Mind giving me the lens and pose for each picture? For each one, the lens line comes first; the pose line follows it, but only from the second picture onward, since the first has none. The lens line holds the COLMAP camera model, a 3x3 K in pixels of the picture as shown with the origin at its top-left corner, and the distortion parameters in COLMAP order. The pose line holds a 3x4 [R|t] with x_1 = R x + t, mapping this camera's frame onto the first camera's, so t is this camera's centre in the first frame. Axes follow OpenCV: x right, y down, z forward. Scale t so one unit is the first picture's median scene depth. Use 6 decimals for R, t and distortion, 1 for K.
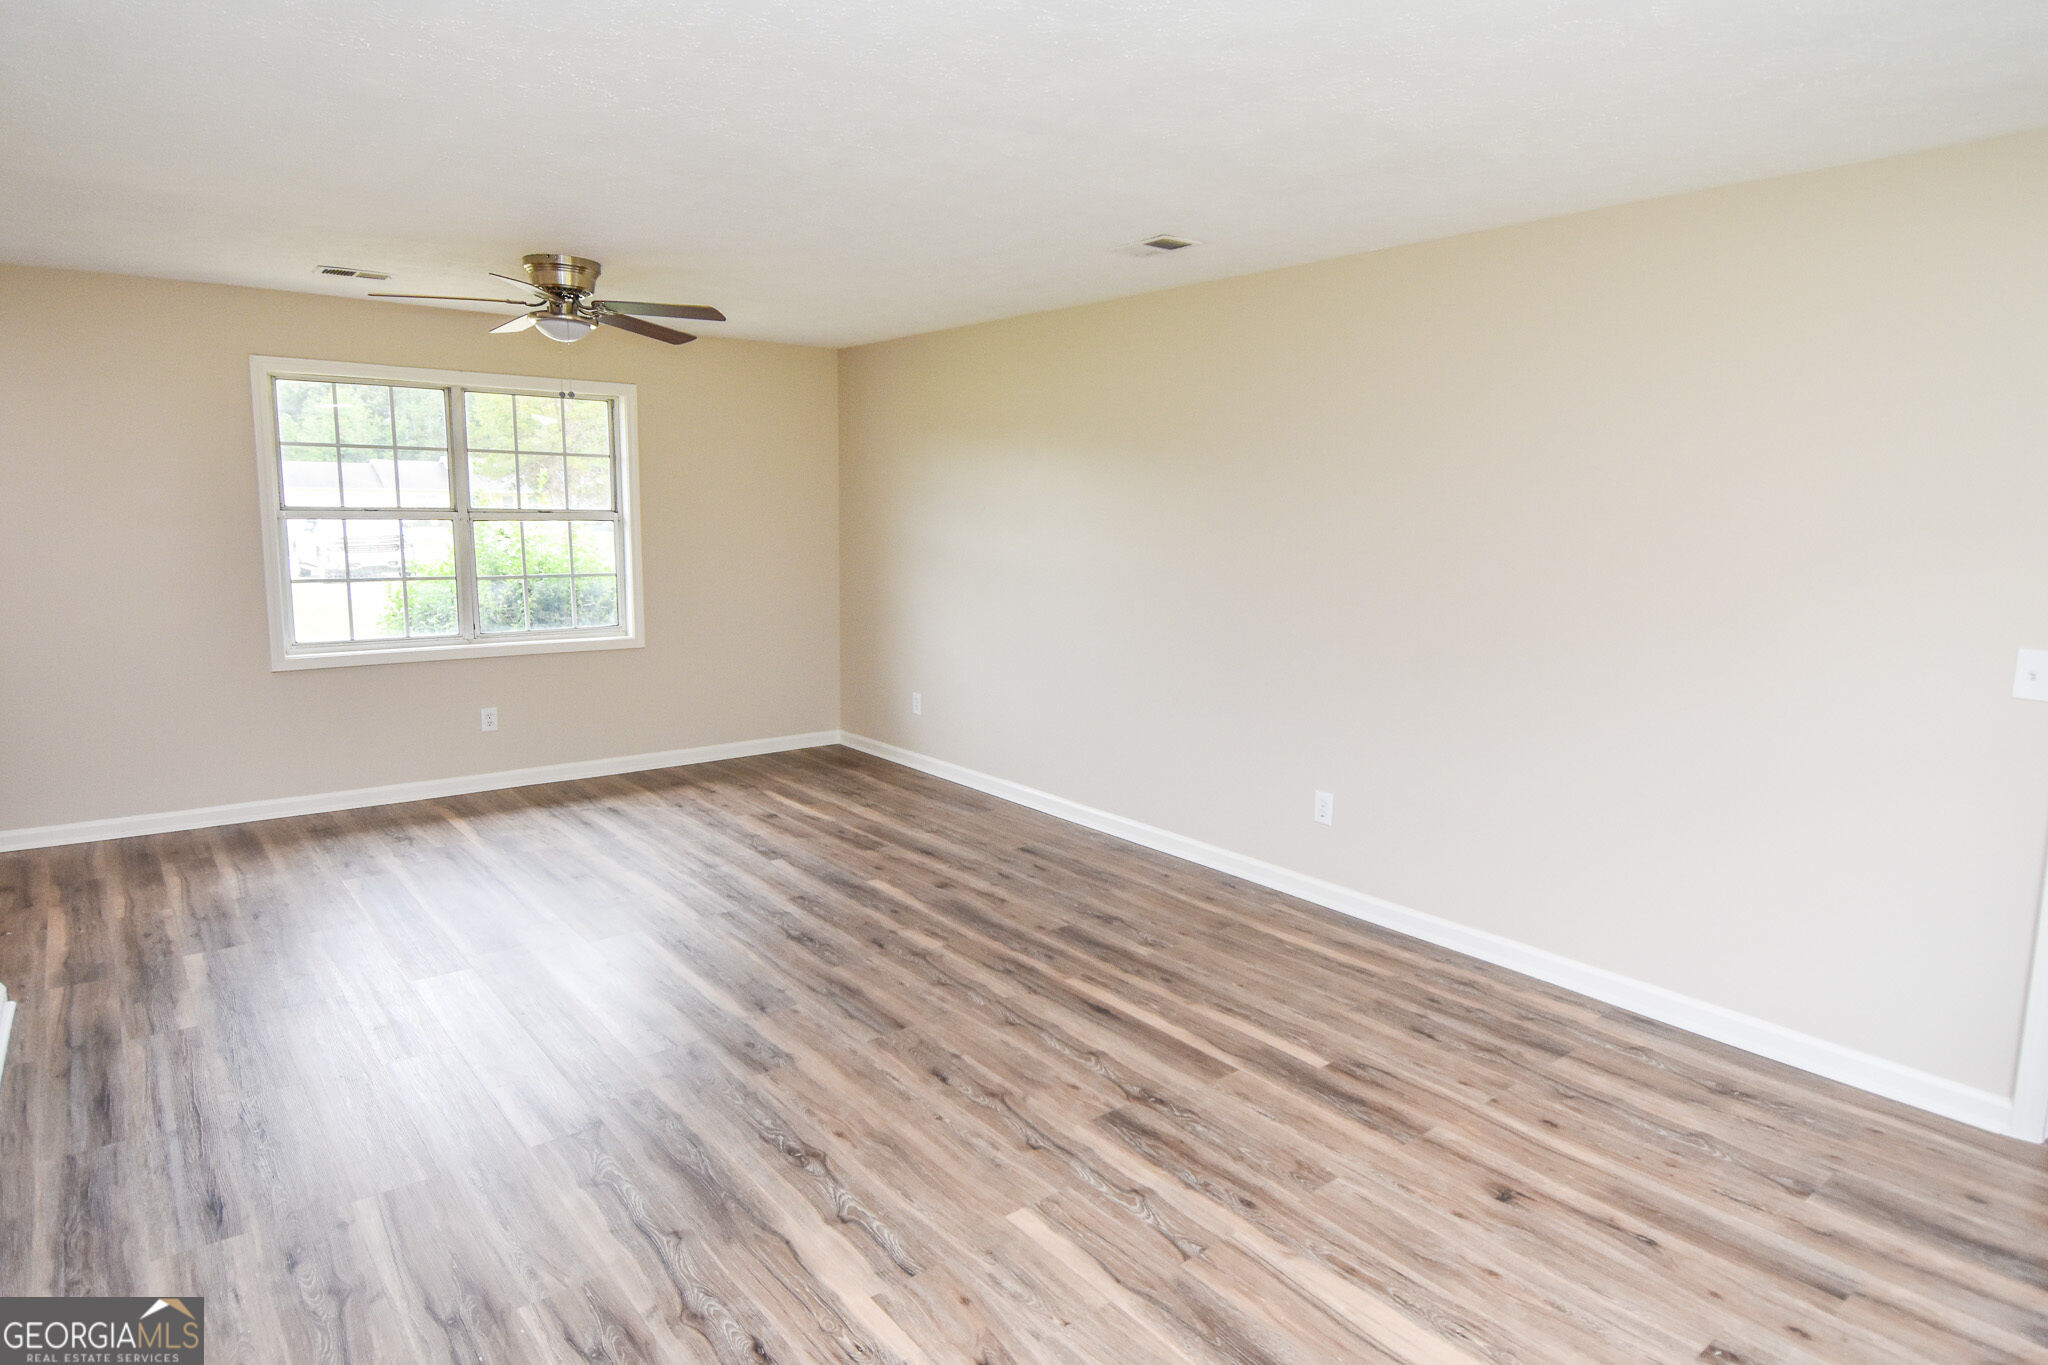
lens RADIAL K [[1076.1, 0, 1018.6], [0, 1076.1, 668.0], [0, 0, 1]] dist [0.059108, -0.062951]
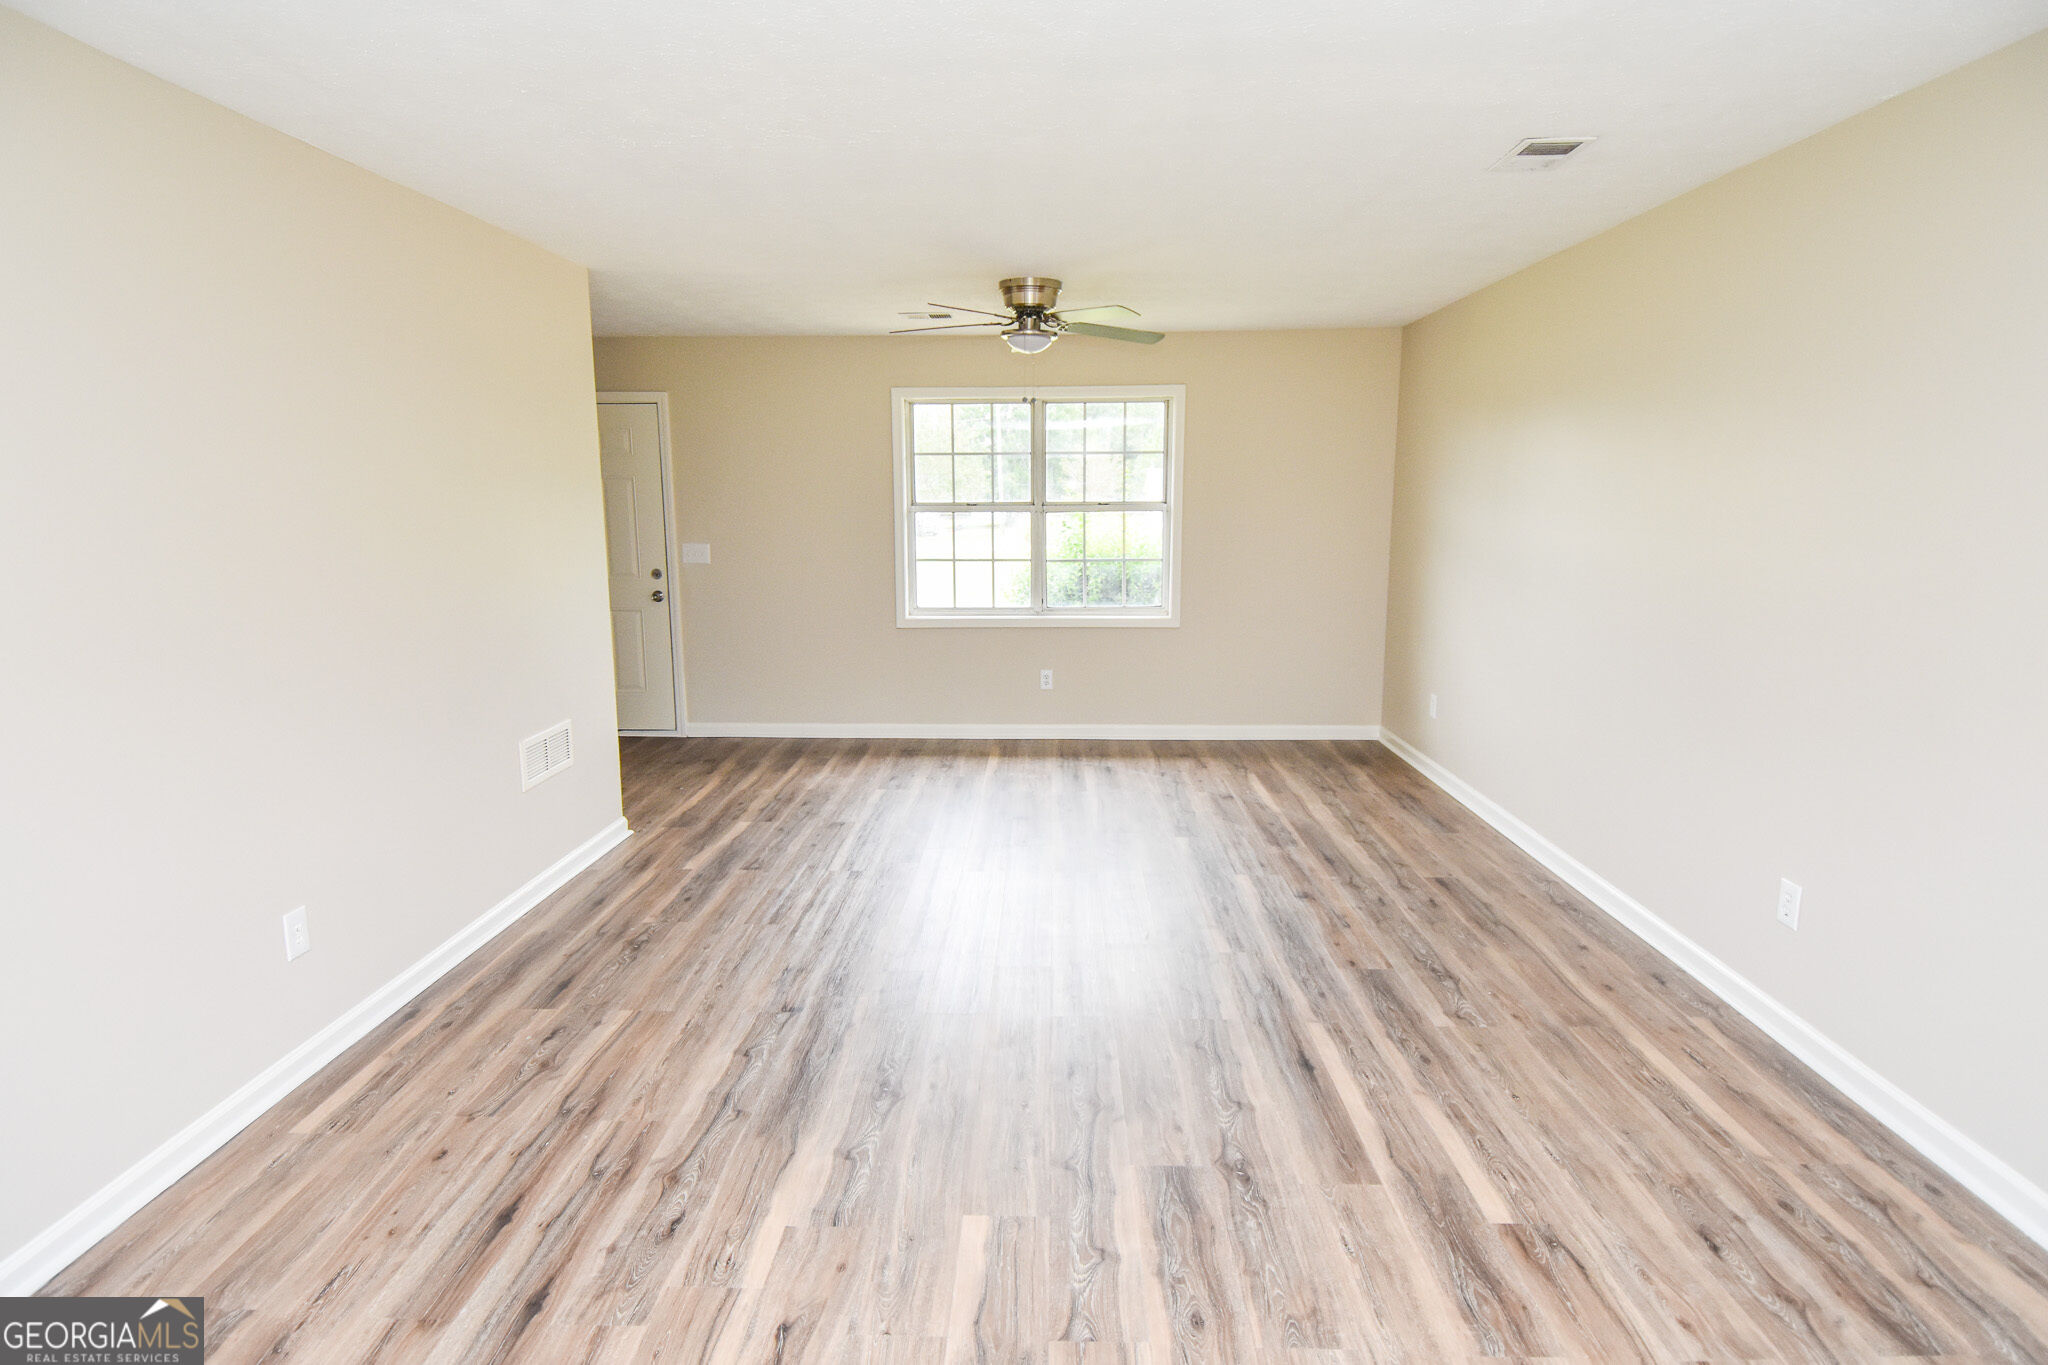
lens RADIAL K [[1038.4, 0, 1069.9], [0, 1038.4, 665.4], [0, 0, 1]] dist [0.052622, -0.055352]
pose [[0.785792, 0.082153, -0.613011, 0.348320], [-0.076507, 0.996438, 0.035467, -0.015557], [0.613741, 0.019030, 0.789278, 0.179341]]
